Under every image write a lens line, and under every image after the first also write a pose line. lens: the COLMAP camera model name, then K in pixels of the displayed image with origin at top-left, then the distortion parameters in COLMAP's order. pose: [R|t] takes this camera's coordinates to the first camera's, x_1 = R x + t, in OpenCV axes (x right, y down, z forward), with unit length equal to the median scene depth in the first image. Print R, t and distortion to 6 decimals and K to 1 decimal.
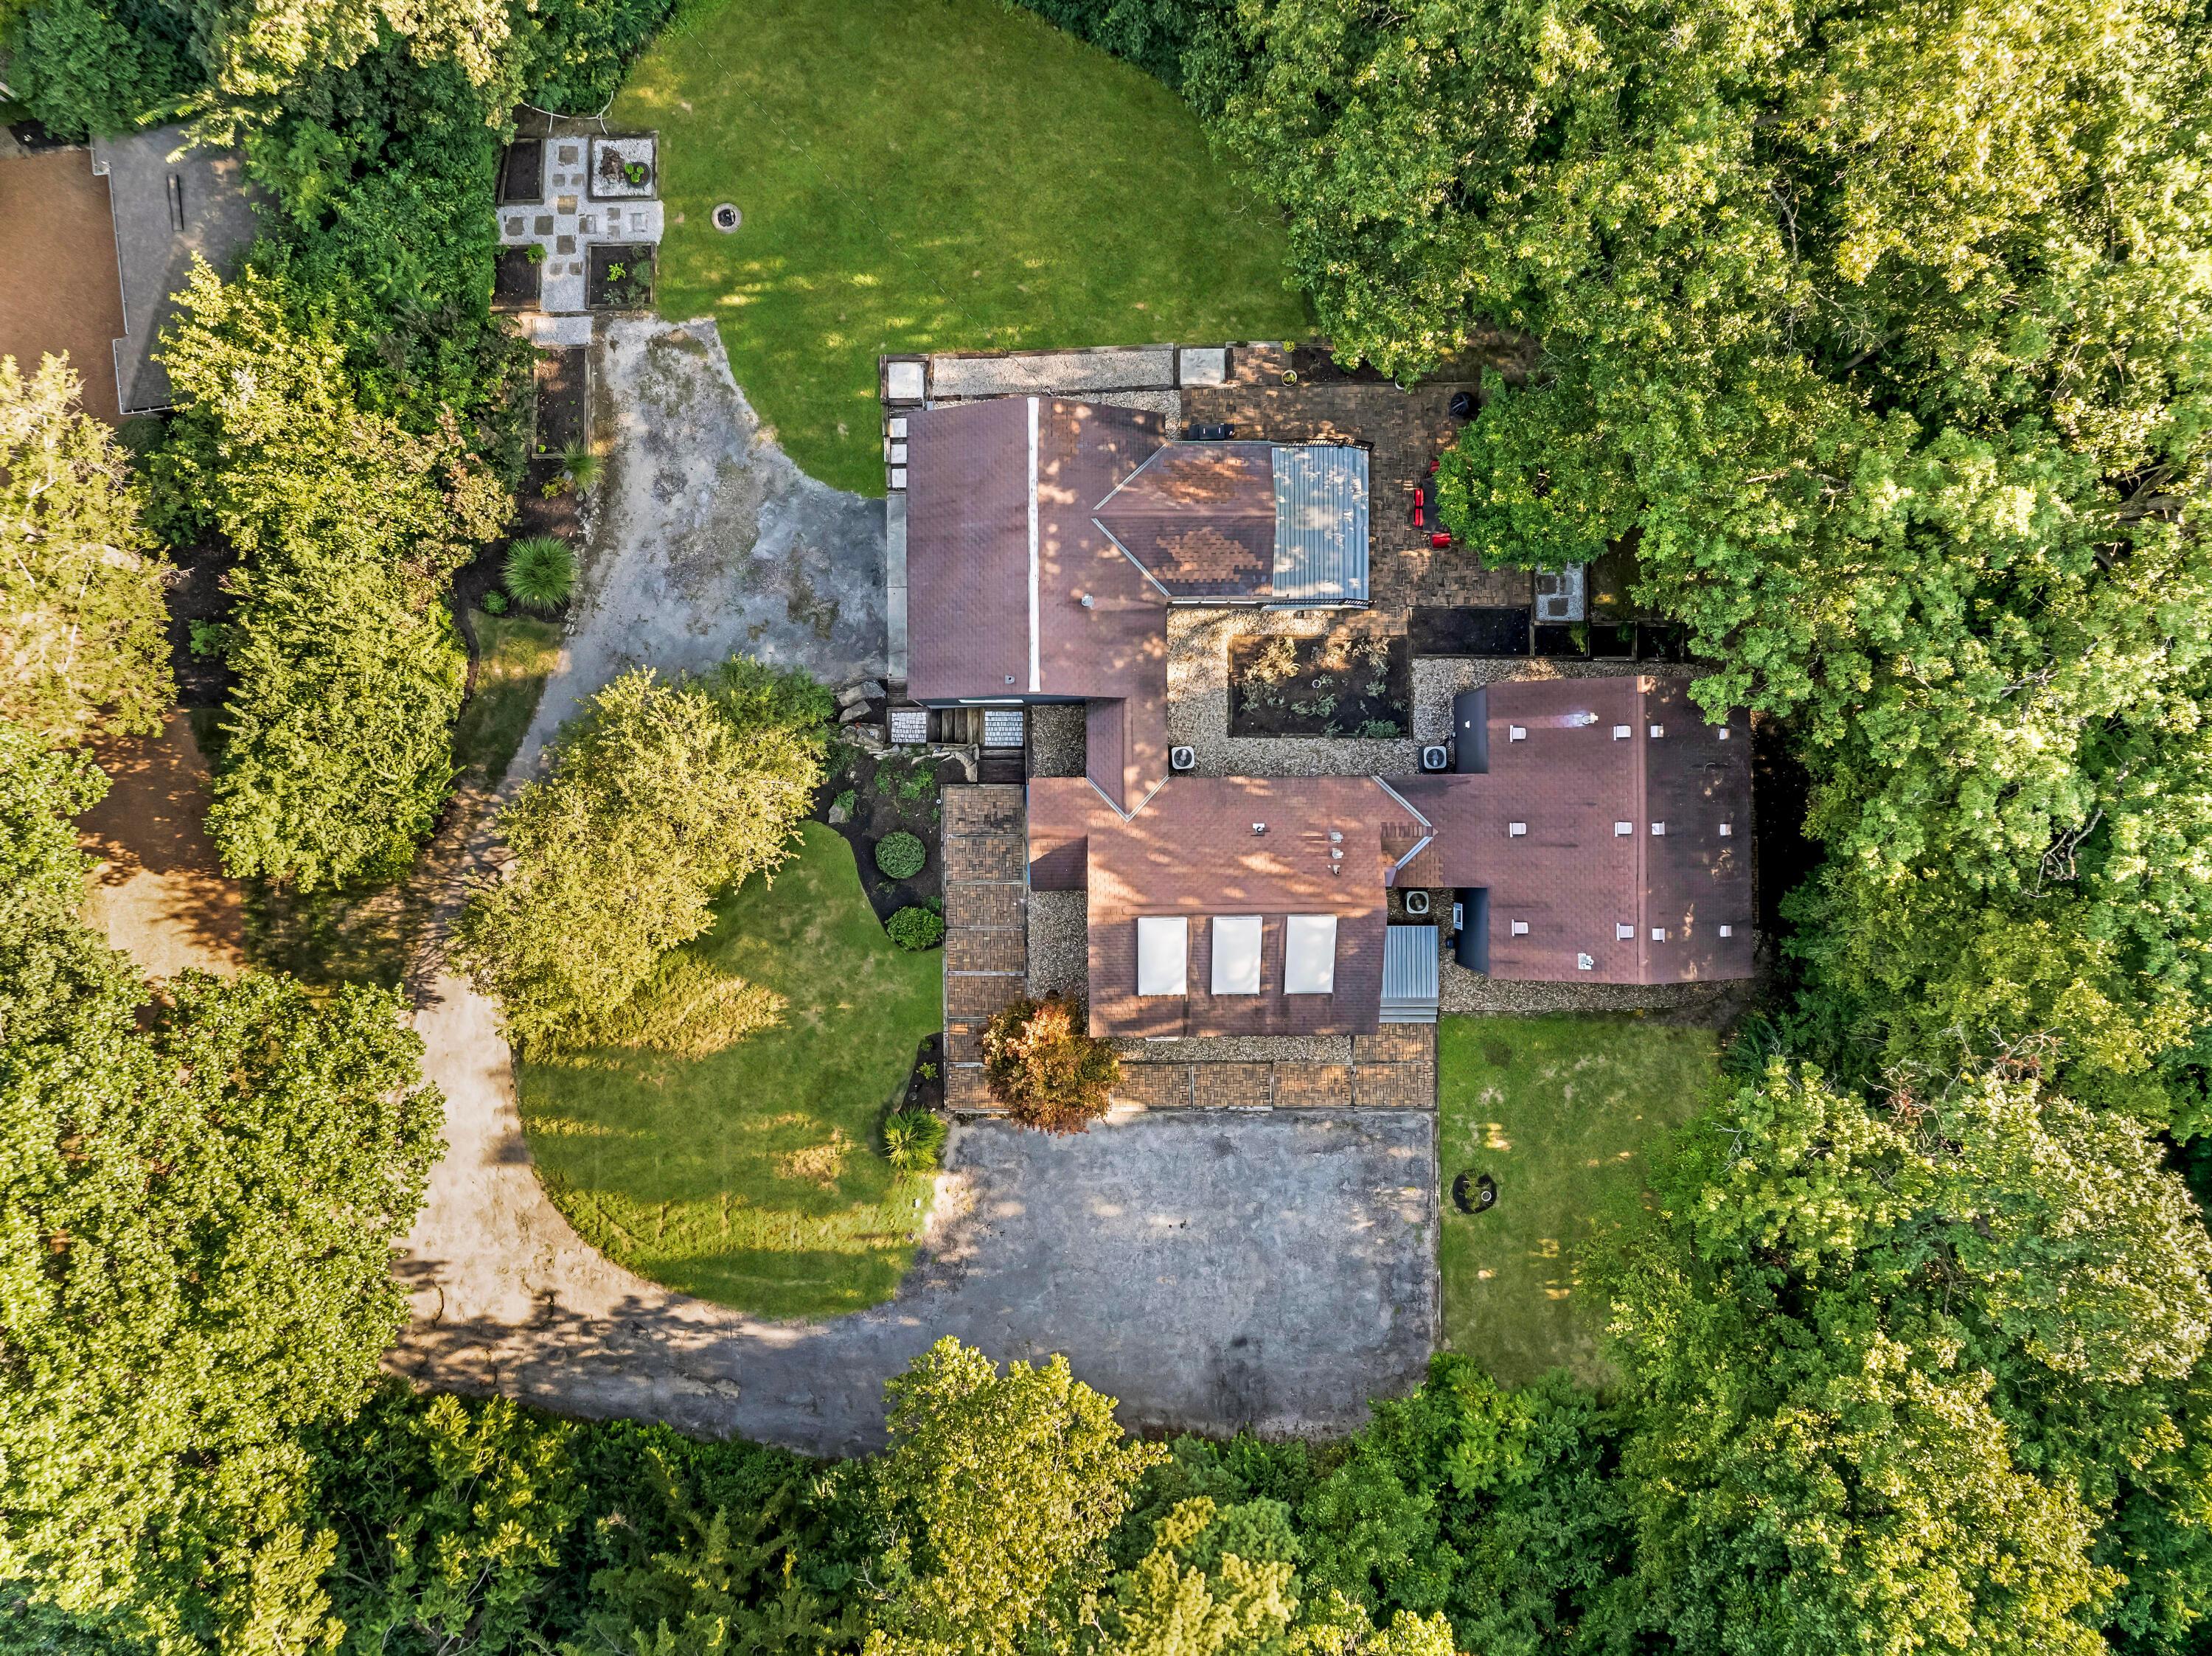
lens RADIAL K [[1537.6, 0, 1107.0], [0, 1537.6, 817.5], [0, 0, 1]] dist [-0.043538, 0.030136]
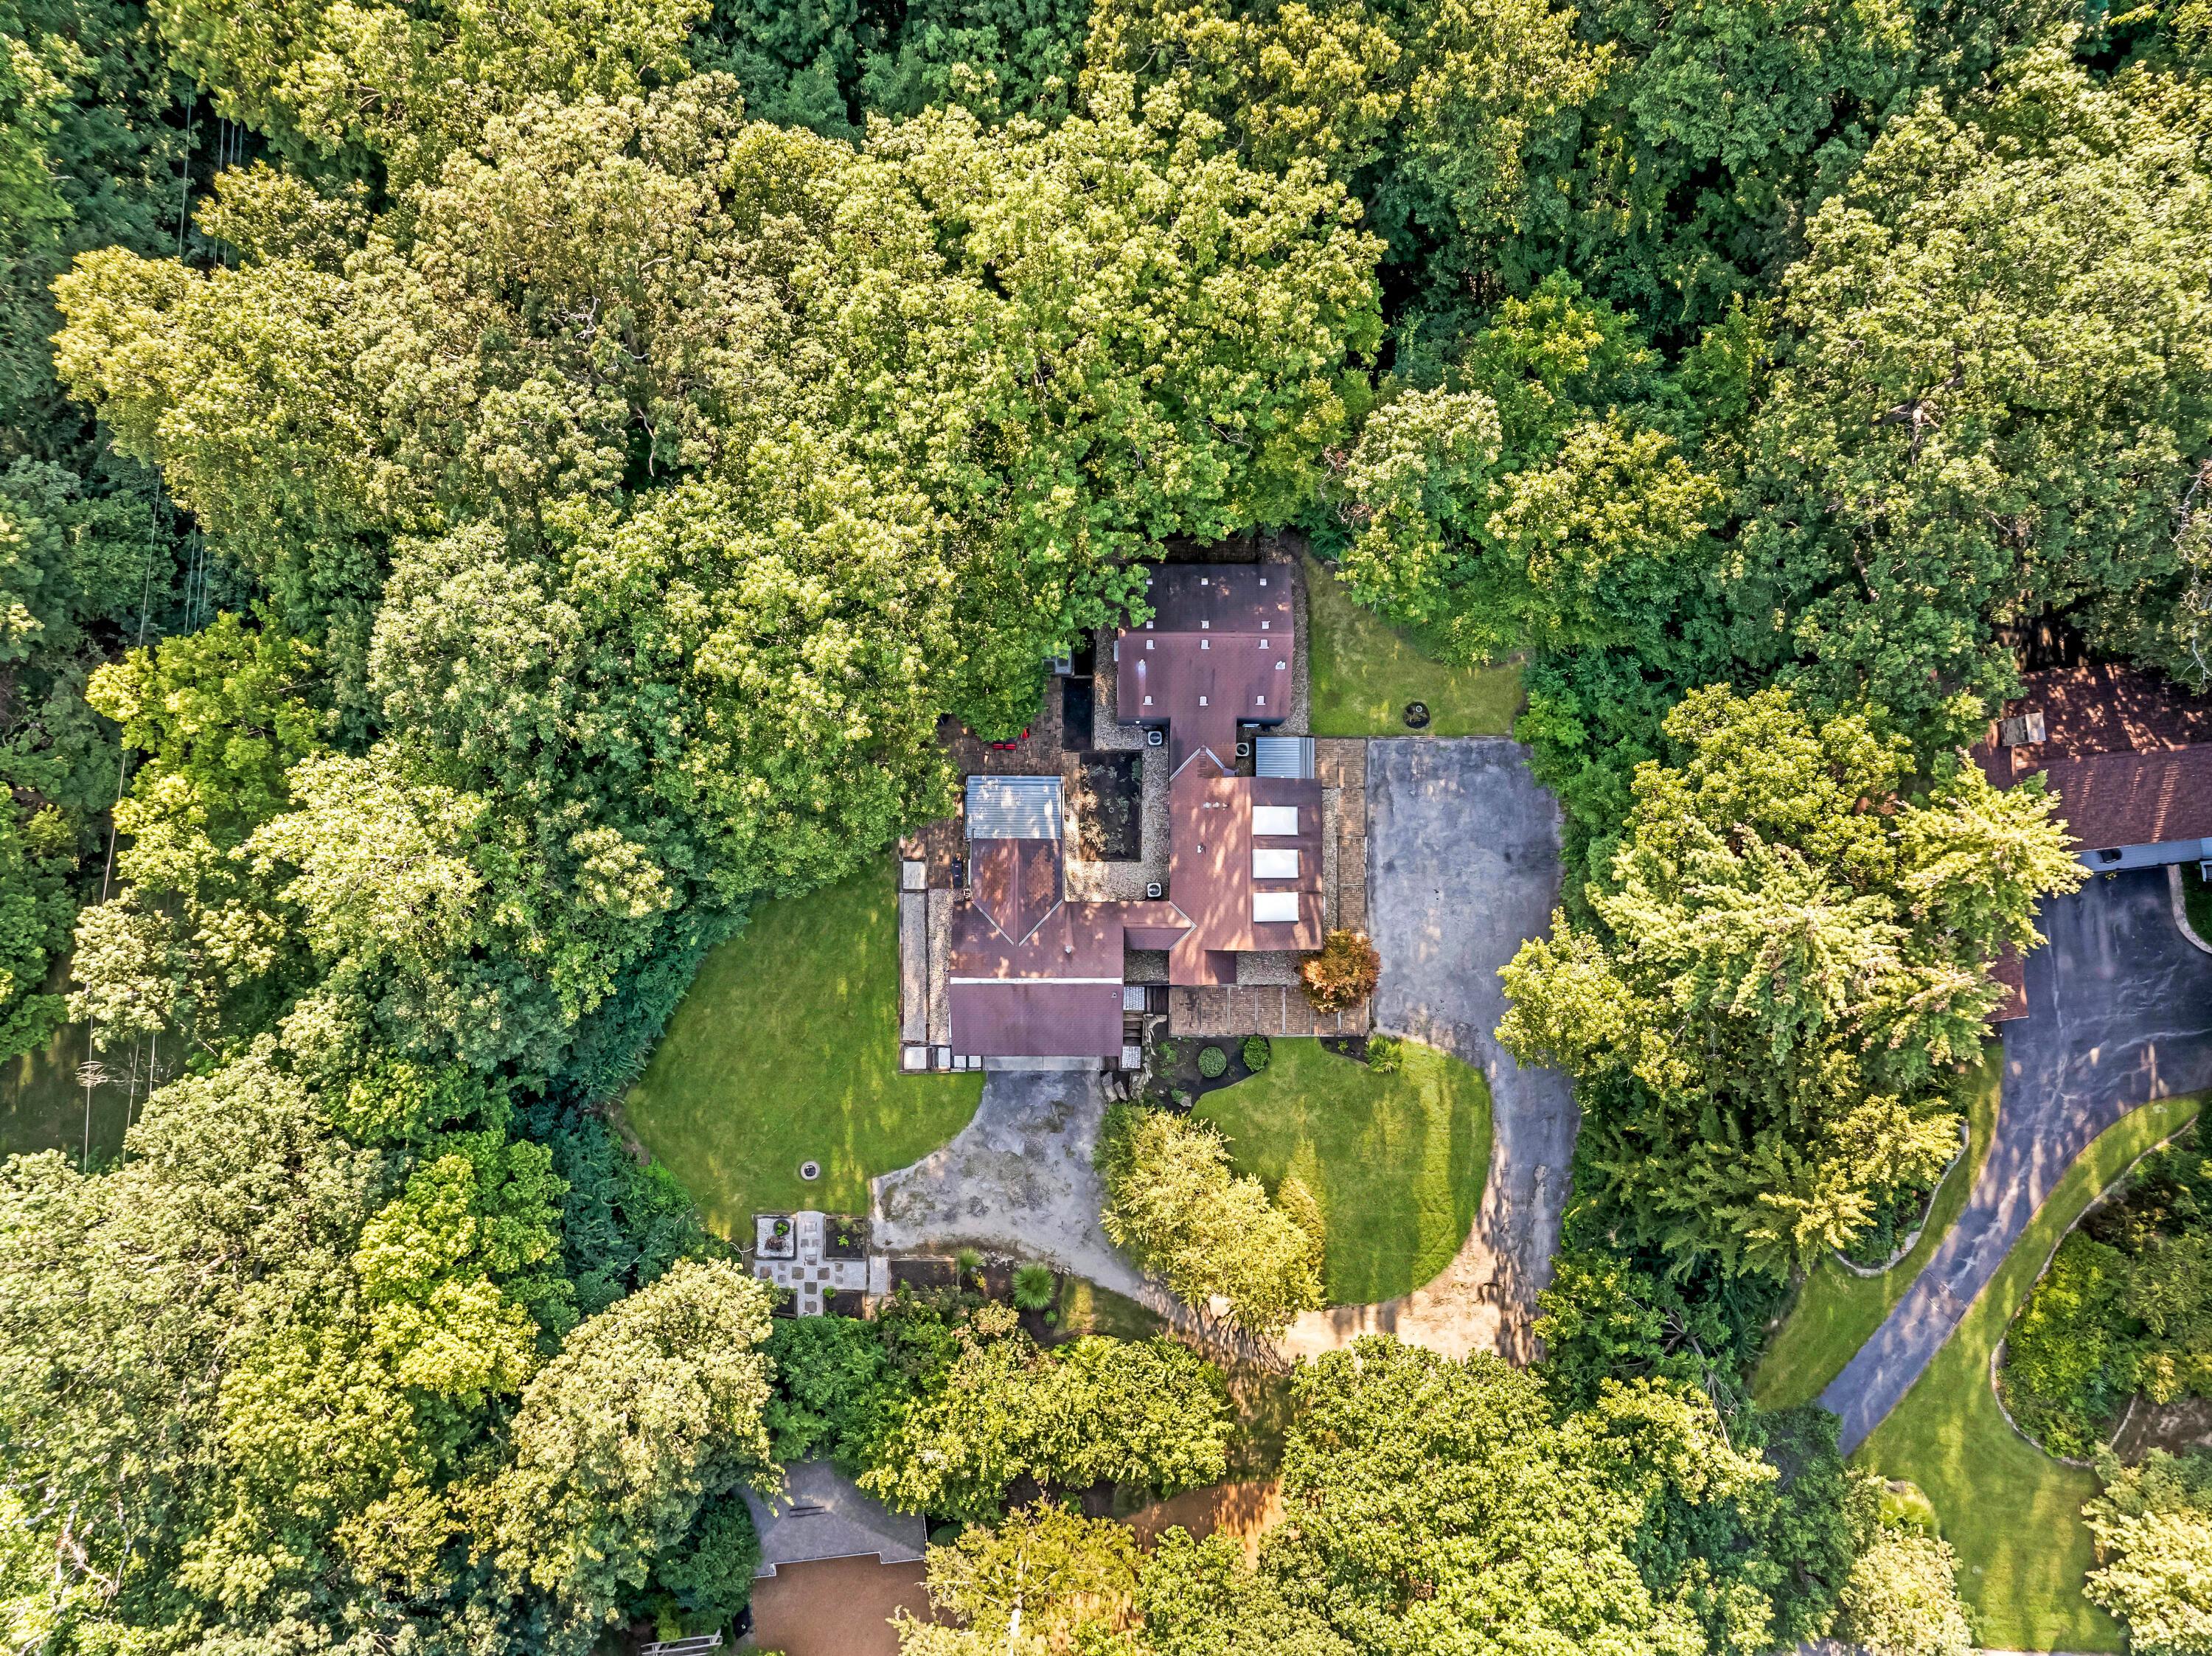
lens RADIAL K [[1537.6, 0, 1107.0], [0, 1537.6, 817.5], [0, 0, 1]] dist [-0.043538, 0.030136]
pose [[0.006672, -0.998964, 0.045010, 0.055995], [0.999918, 0.007156, 0.010605, -0.114030], [-0.010916, 0.044935, 0.998930, -0.695102]]
